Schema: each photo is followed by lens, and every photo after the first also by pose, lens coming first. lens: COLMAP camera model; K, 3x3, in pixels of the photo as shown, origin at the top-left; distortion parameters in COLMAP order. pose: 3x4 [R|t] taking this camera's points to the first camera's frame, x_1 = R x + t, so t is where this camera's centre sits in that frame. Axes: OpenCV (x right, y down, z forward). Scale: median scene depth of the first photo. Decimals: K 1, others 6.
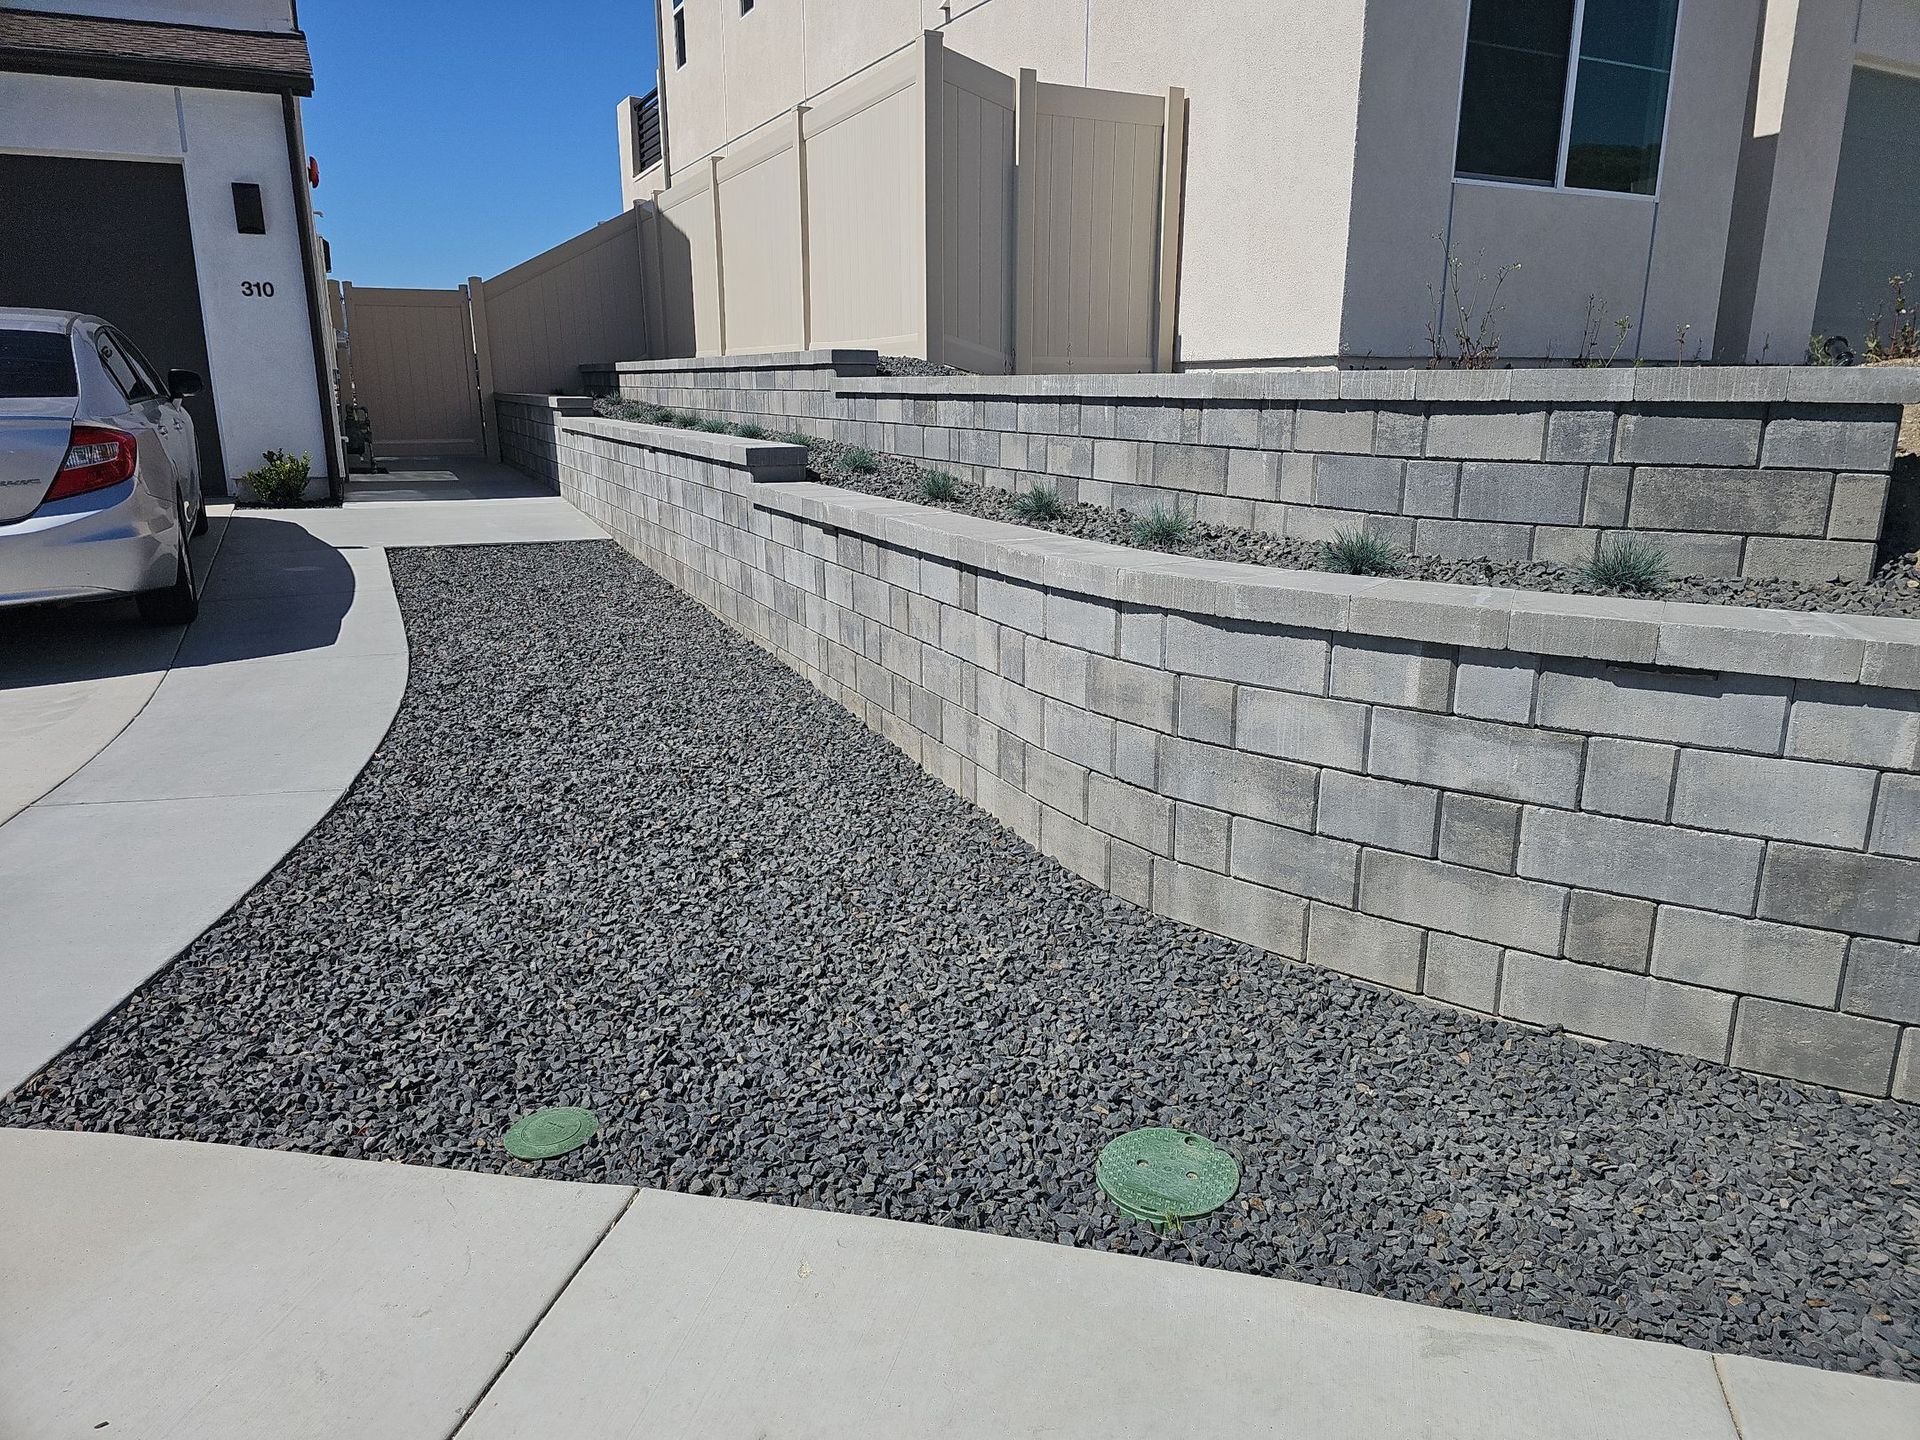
lens RADIAL K [[1255.9, 0, 966.0], [0, 1255.9, 714.0], [0, 0, 1]] dist [0.028243, -0.031164]
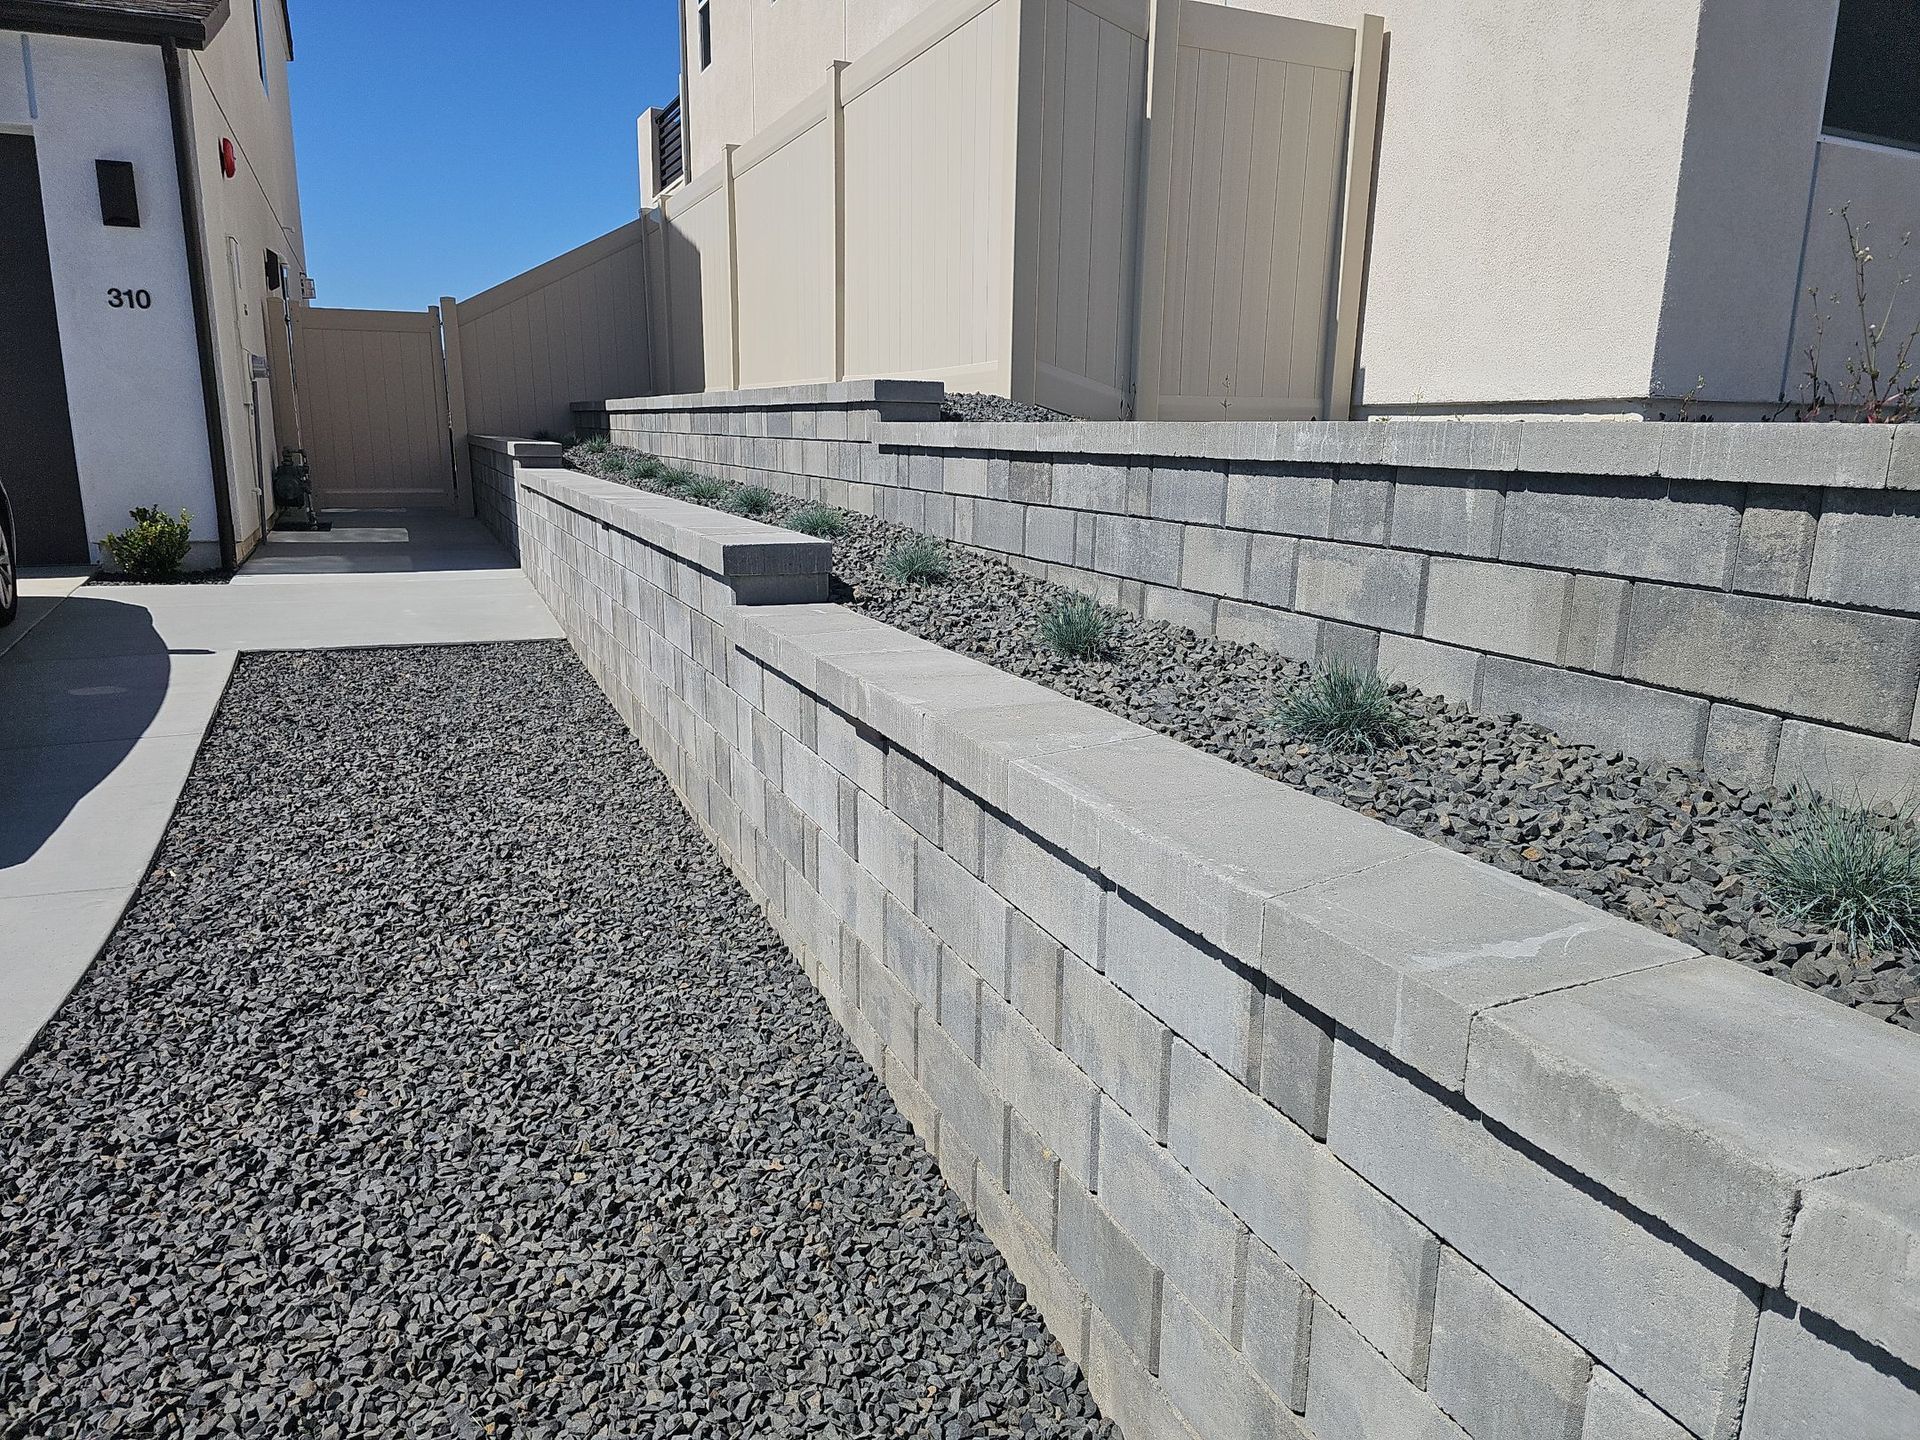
lens RADIAL K [[1255.9, 0, 952.2], [0, 1255.9, 726.0], [0, 0, 1]] dist [0.028243, -0.031164]
pose [[0.999268, 0.020250, -0.032460, -0.034897], [-0.021040, 0.999486, -0.024194, -0.079296], [0.031953, 0.024860, 0.999180, 0.295346]]
